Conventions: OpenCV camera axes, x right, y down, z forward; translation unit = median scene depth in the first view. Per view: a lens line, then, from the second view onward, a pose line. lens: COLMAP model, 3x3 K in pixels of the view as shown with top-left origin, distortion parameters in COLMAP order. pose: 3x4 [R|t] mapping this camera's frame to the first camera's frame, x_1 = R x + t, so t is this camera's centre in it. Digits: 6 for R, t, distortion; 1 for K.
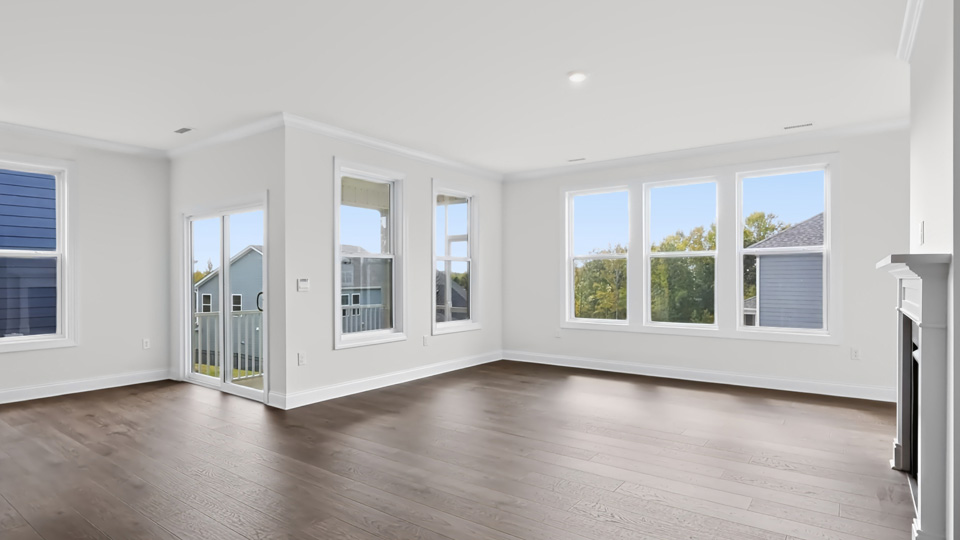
lens RADIAL K [[516.8, 0, 479.0], [0, 516.8, 278.7], [0, 0, 1]] dist [-0.008092, -0.000035]
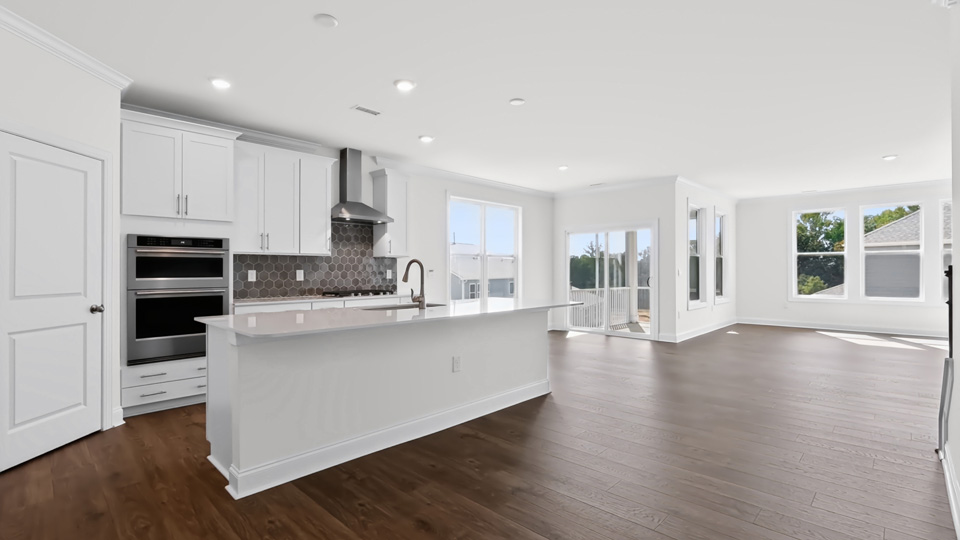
lens RADIAL K [[441.0, 0, 481.8], [0, 441.0, 272.1], [0, 0, 1]] dist [0.000224, 0.000047]
pose [[0.991829, 0.002337, -0.127550, -0.657930], [-0.001299, 0.999965, 0.008219, -0.000526], [0.127565, -0.007986, 0.991798, -0.460228]]
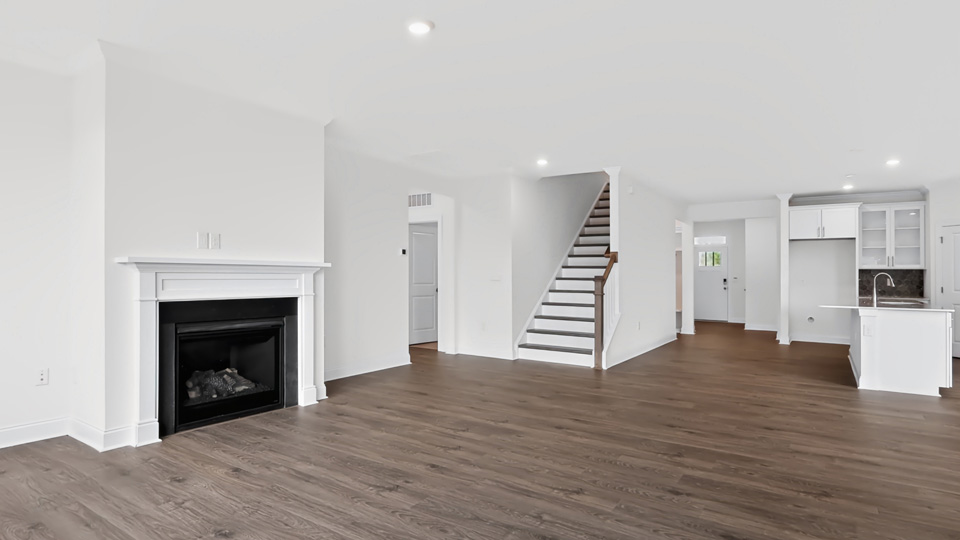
lens RADIAL K [[516.8, 0, 475.2], [0, 516.8, 273.4], [0, 0, 1]] dist [-0.008092, -0.000035]
pose [[-0.999124, -0.005636, -0.041477, 0.073675], [-0.005348, 0.999961, -0.007051, 0.002393], [0.041516, -0.006823, -0.999115, 1.137555]]
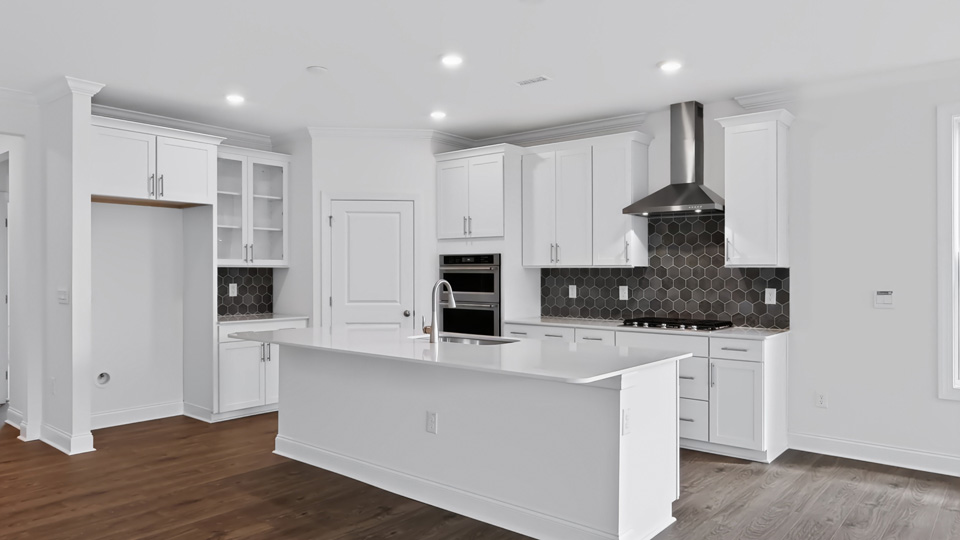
lens RADIAL K [[654.1, 0, 478.1], [0, 654.1, 271.5], [0, 0, 1]] dist [0.013202, 0.006032]
pose [[-0.061643, 0.006680, -0.998076, -0.143528], [0.000865, 0.999978, 0.006640, -0.025073], [0.998098, -0.000454, -0.061648, 0.181408]]
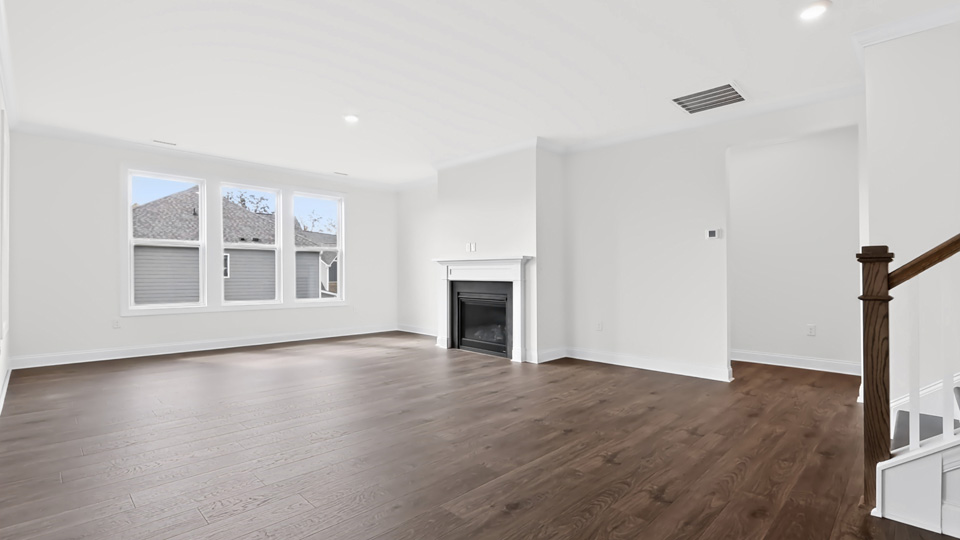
lens RADIAL K [[441.0, 0, 475.2], [0, 441.0, 276.7], [0, 0, 1]] dist [0.000224, 0.000047]
pose [[0.147973, -0.004786, 0.988980, -0.607900], [-0.006487, 0.999962, 0.005809, 0.018674], [-0.988970, -0.007275, 0.147936, 0.308322]]
